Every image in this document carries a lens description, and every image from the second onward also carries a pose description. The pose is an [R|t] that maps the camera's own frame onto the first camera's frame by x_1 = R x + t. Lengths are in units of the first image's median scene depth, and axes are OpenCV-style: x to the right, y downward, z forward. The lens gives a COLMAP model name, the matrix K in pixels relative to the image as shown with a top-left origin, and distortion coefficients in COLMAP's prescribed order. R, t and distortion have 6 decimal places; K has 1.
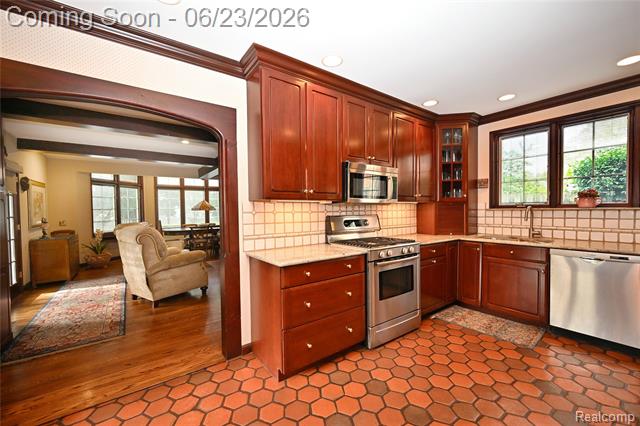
lens RADIAL K [[261.0, 0, 319.6], [0, 261.0, 218.9], [0, 0, 1]] dist [0.001799, 0.000756]
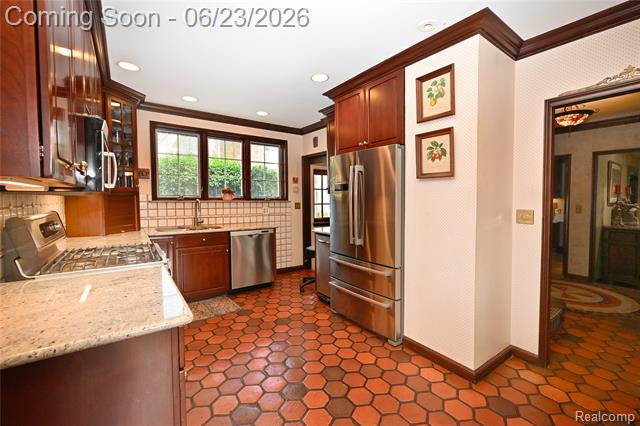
lens RADIAL K [[261.0, 0, 316.7], [0, 261.0, 210.1], [0, 0, 1]] dist [0.001799, 0.000756]
pose [[0.049774, -0.027106, 0.998393, -0.451446], [0.034083, 0.999096, 0.025426, -0.013494], [-0.998179, 0.032763, 0.050653, 0.560737]]
